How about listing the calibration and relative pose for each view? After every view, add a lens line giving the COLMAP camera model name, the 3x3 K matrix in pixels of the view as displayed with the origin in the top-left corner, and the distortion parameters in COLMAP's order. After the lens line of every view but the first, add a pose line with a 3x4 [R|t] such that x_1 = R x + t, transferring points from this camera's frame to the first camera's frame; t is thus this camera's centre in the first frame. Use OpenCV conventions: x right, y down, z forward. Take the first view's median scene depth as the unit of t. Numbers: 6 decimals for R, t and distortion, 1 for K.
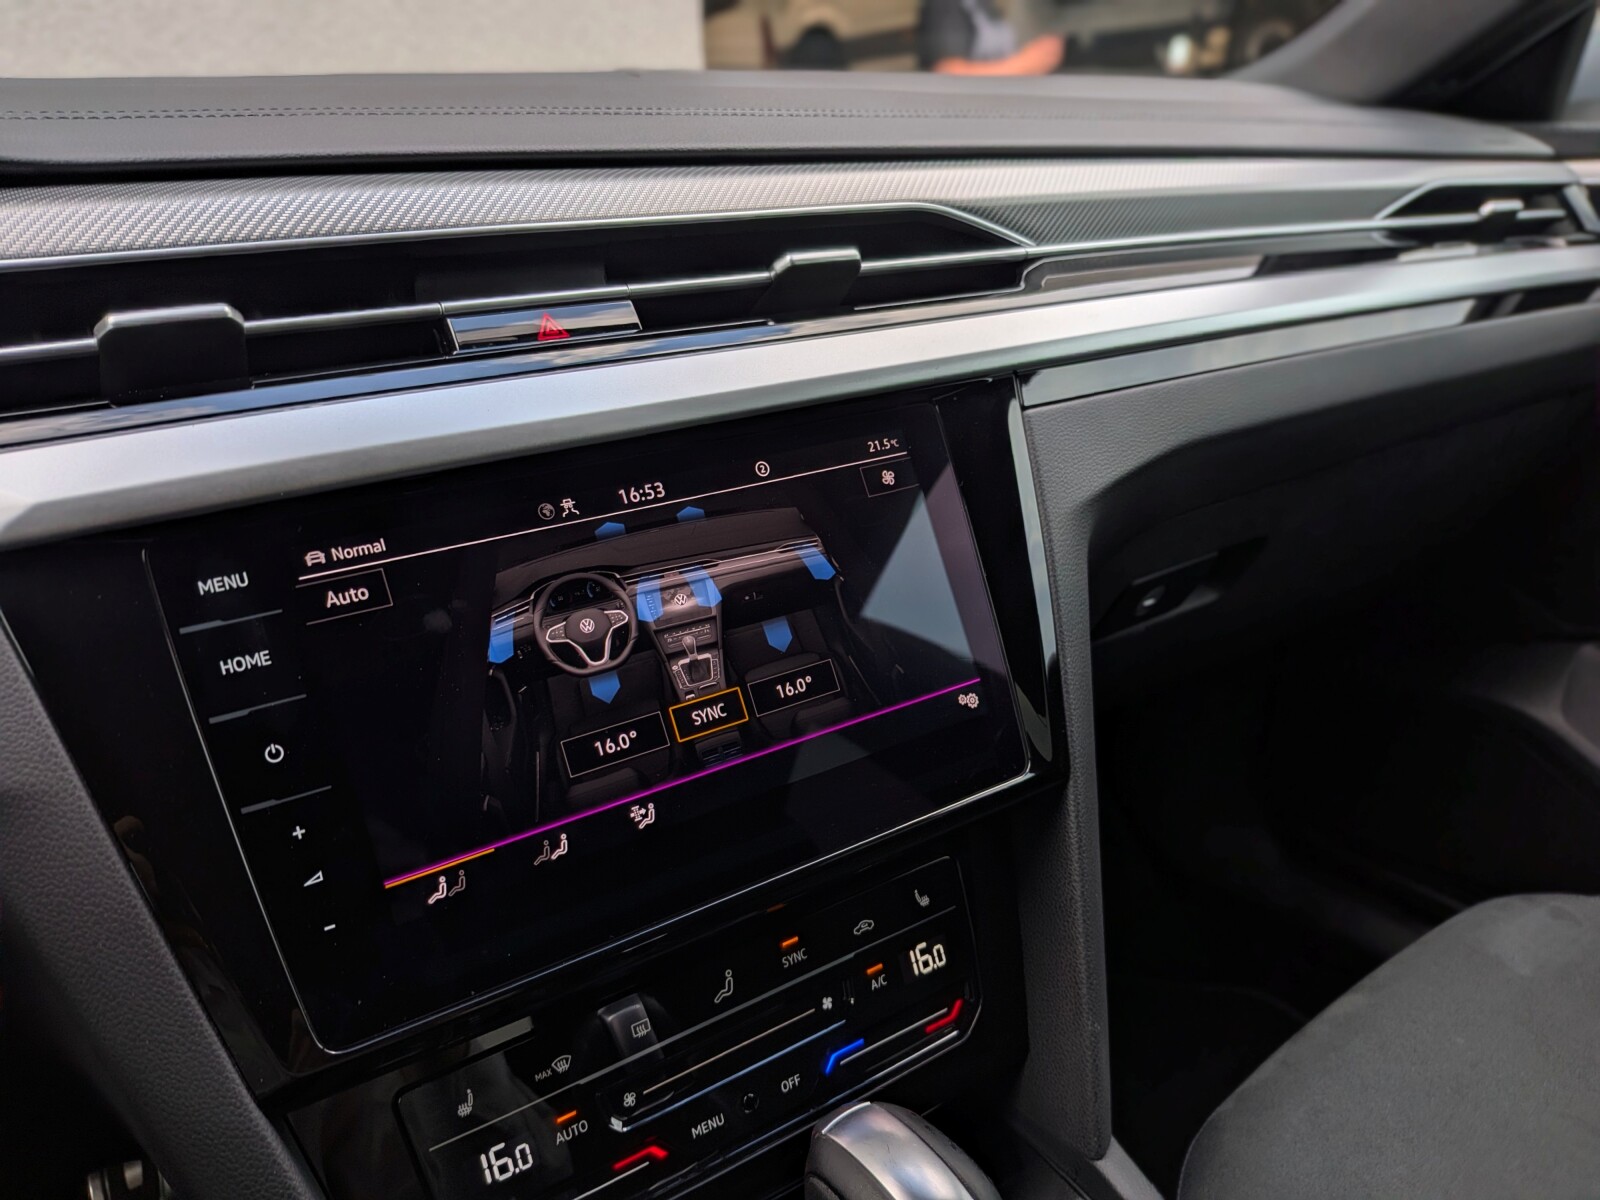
lens RADIAL K [[1162.2, 0, 771.6], [0, 1162.2, 601.4], [0, 0, 1]] dist [0.051540, -0.097533]
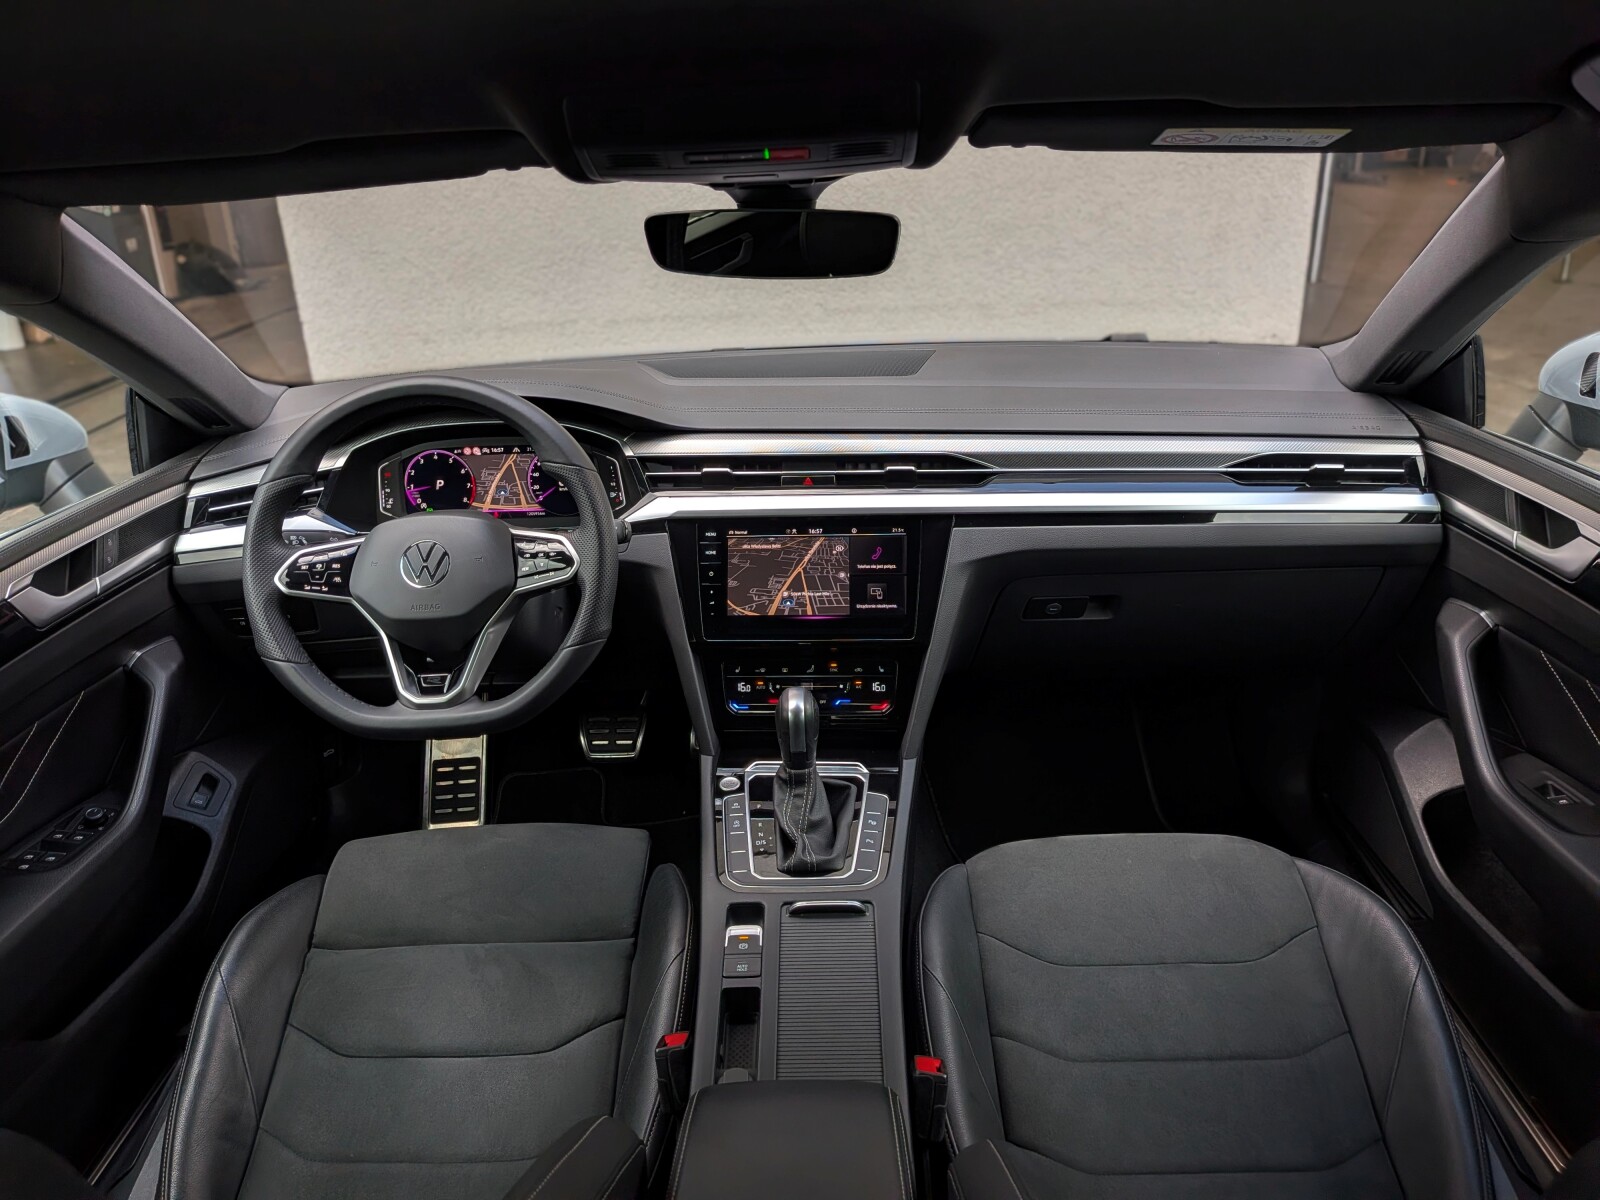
lens RADIAL K [[1162.2, 0, 801.6], [0, 1162.2, 594.7], [0, 0, 1]] dist [0.051540, -0.097533]
pose [[0.805586, 0.242509, -0.540575, 1.766406], [-0.208563, 0.970068, 0.124376, -0.323441], [0.554557, 0.012548, 0.832051, -1.943271]]
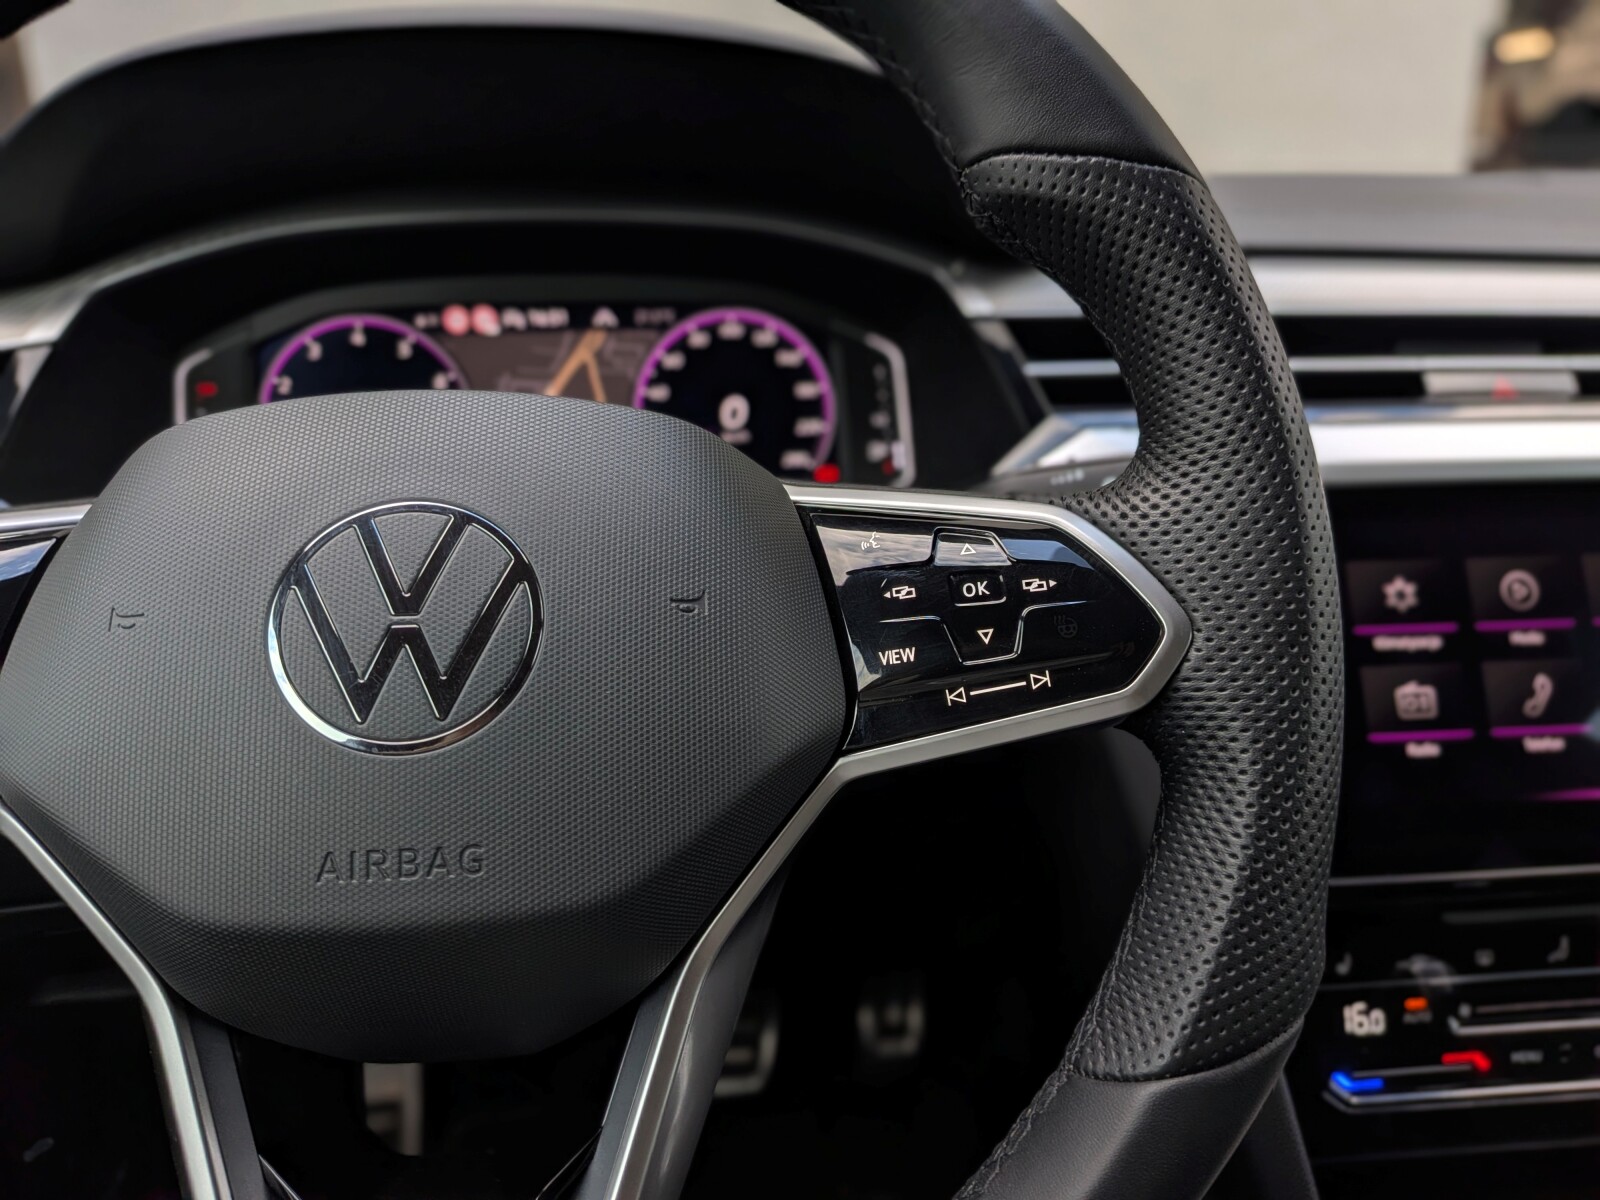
lens RADIAL K [[1162.2, 0, 811.3], [0, 1162.2, 602.3], [0, 0, 1]] dist [0.051540, -0.097533]
pose [[0.877827, 0.176075, -0.445441, -0.235813], [-0.196981, 0.980407, -0.000652, 0.131753], [0.436598, 0.088315, 0.895311, -0.399539]]
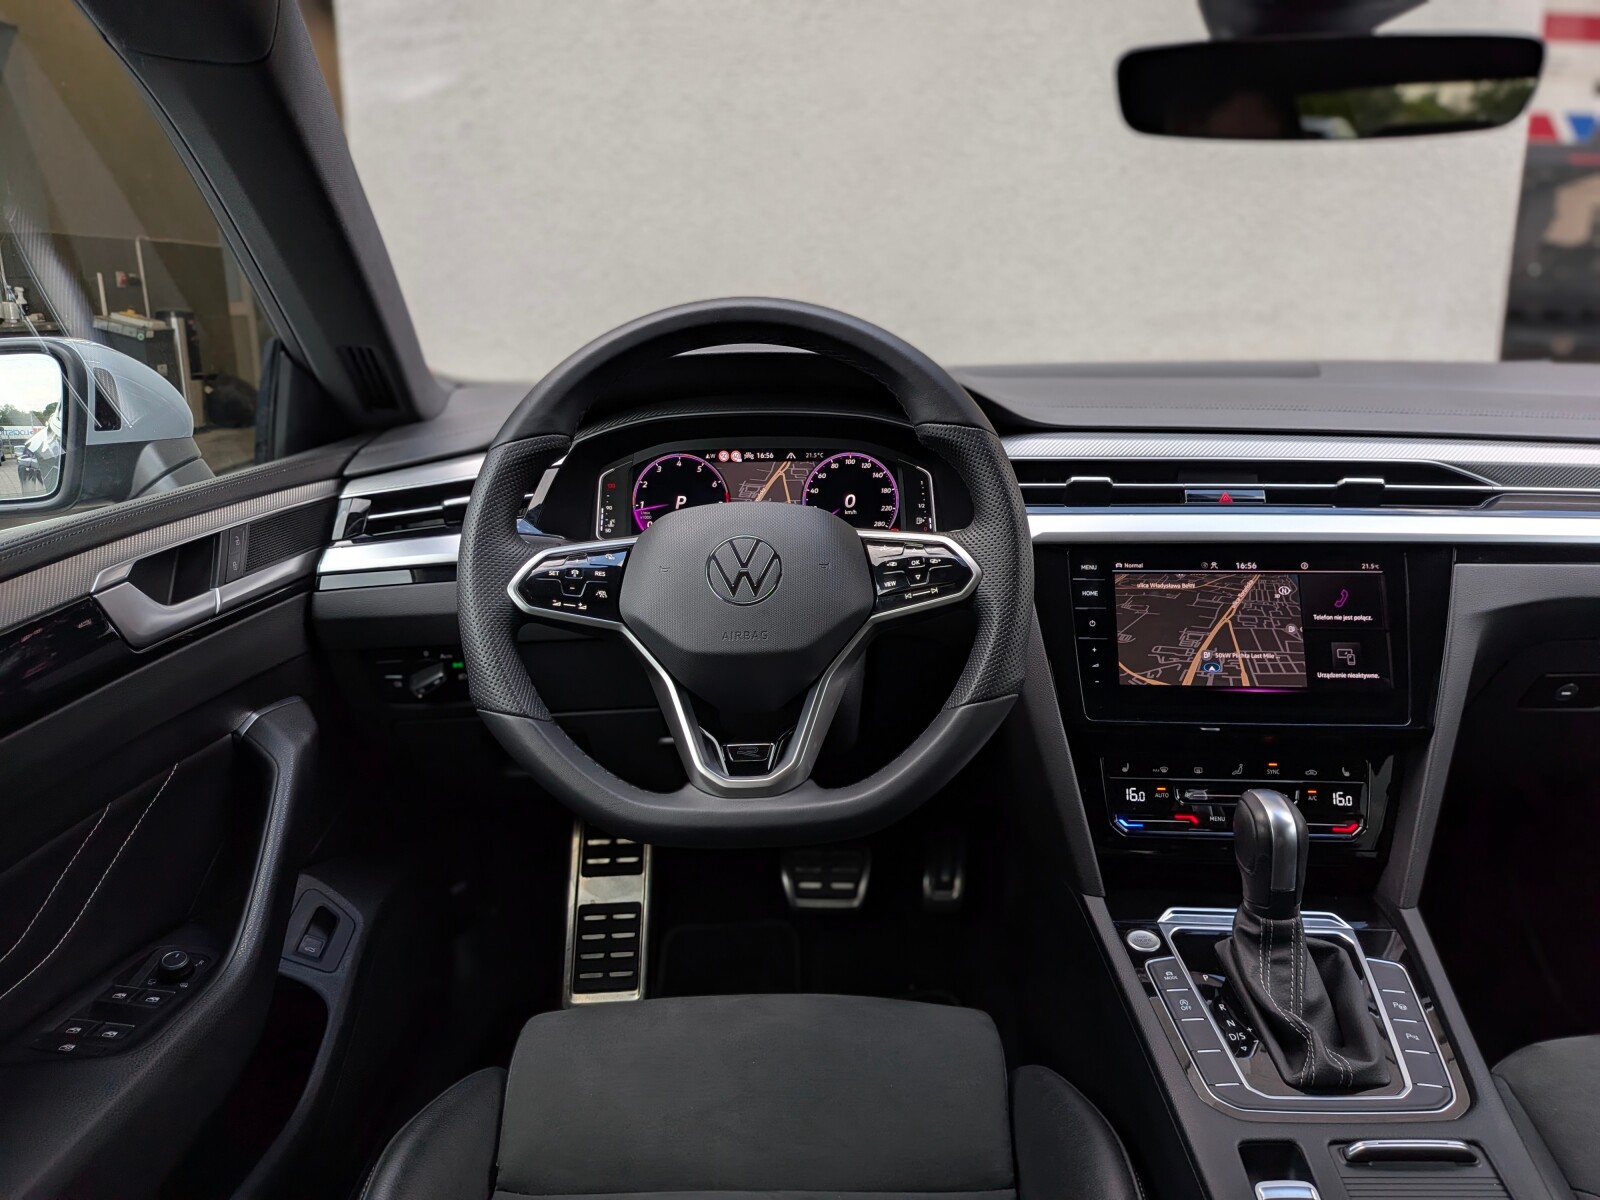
lens RADIAL K [[1162.2, 0, 791.8], [0, 1162.2, 591.3], [0, 0, 1]] dist [0.051540, -0.097533]
pose [[0.803612, 0.181269, -0.566877, 0.512230], [-0.234403, 0.971902, -0.021509, 0.232251], [0.547050, 0.150162, 0.823522, -1.528712]]
